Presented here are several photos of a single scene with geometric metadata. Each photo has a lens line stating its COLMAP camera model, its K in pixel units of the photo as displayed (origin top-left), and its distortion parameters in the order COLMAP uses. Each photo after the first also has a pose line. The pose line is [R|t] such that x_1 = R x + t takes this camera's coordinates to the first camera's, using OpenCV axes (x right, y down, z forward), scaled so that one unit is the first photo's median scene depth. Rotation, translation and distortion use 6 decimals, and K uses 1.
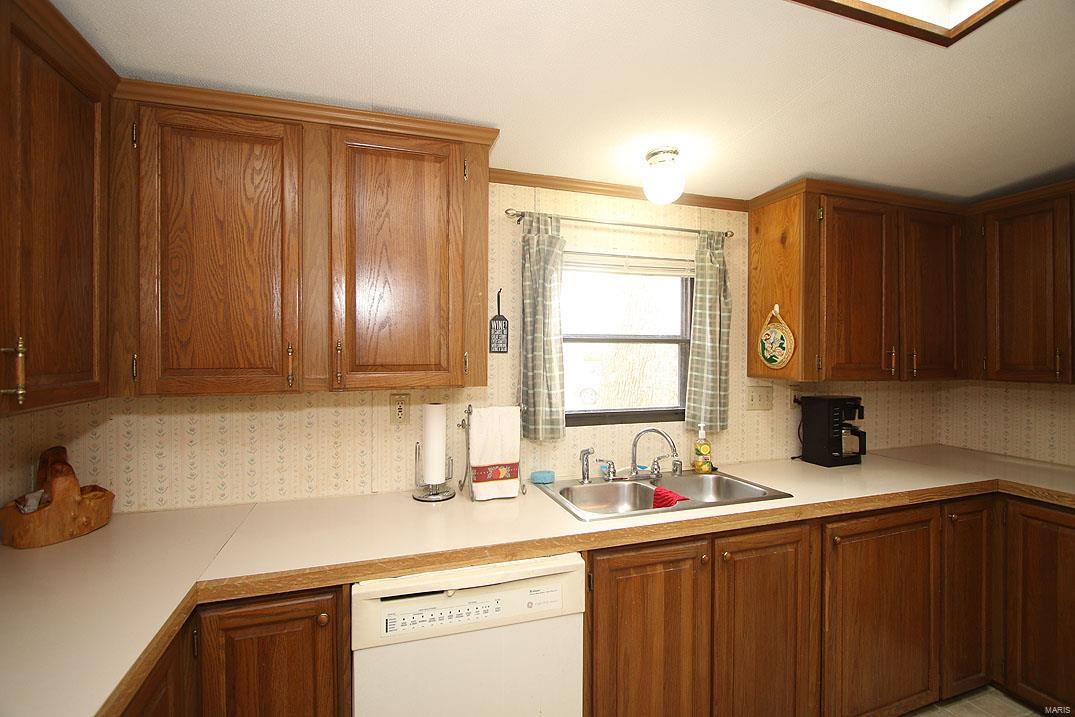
lens RADIAL K [[496.1, 0, 543.7], [0, 496.1, 352.5], [0, 0, 1]] dist [-0.002927, -0.001816]
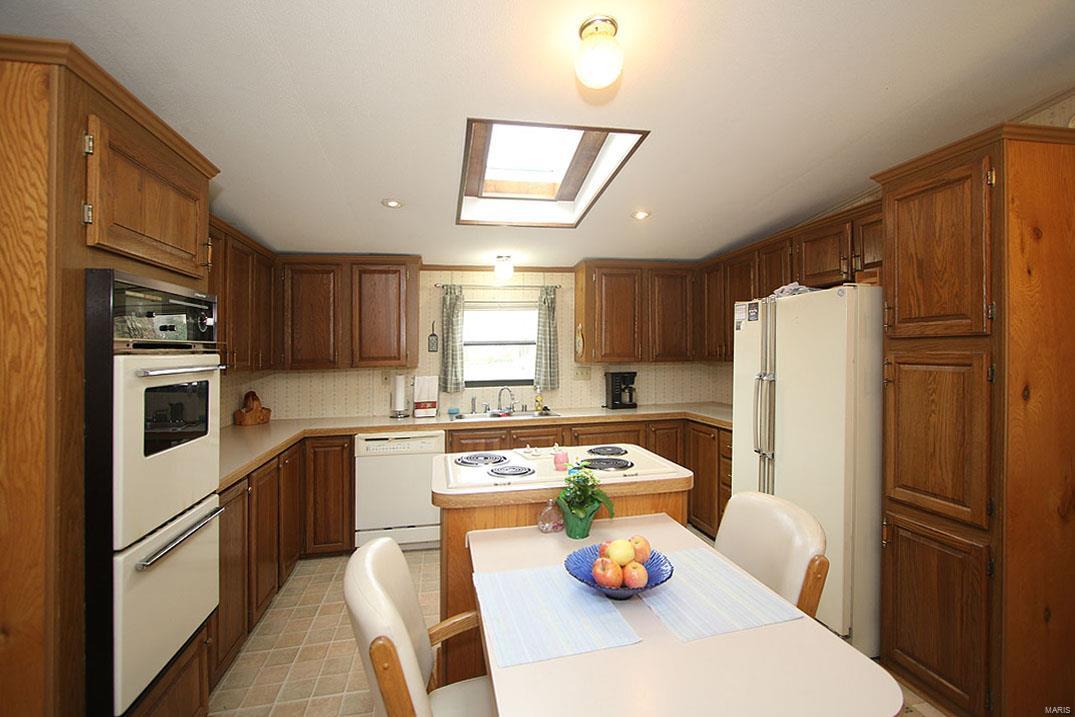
lens RADIAL K [[538.8, 0, 558.2], [0, 538.8, 320.0], [0, 0, 1]] dist [-0.003116, -0.000196]
pose [[0.992894, -0.027512, -0.115780, 0.705745], [0.020248, 0.997779, -0.063461, 0.022335], [0.117269, 0.060666, 0.991246, -1.210229]]
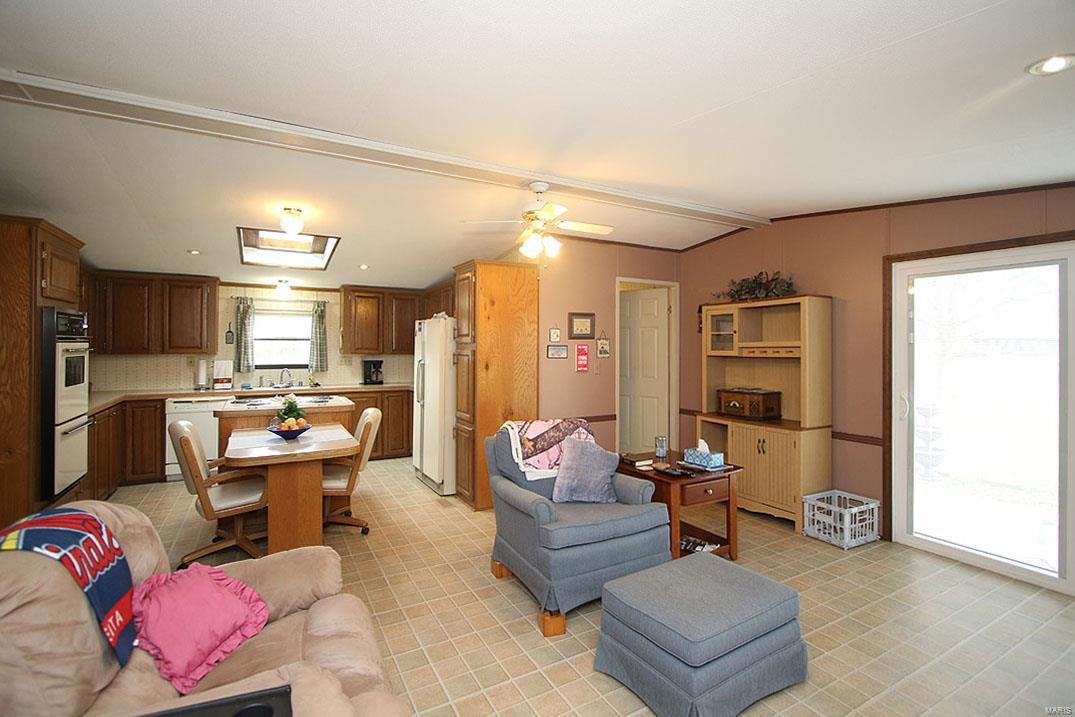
lens RADIAL K [[496.1, 0, 540.4], [0, 496.1, 347.4], [0, 0, 1]] dist [-0.002927, -0.001816]
pose [[0.983140, 0.003452, 0.182819, 1.207139], [-0.002896, 0.999990, -0.003310, 0.026887], [-0.182829, 0.002725, 0.983141, -2.273820]]
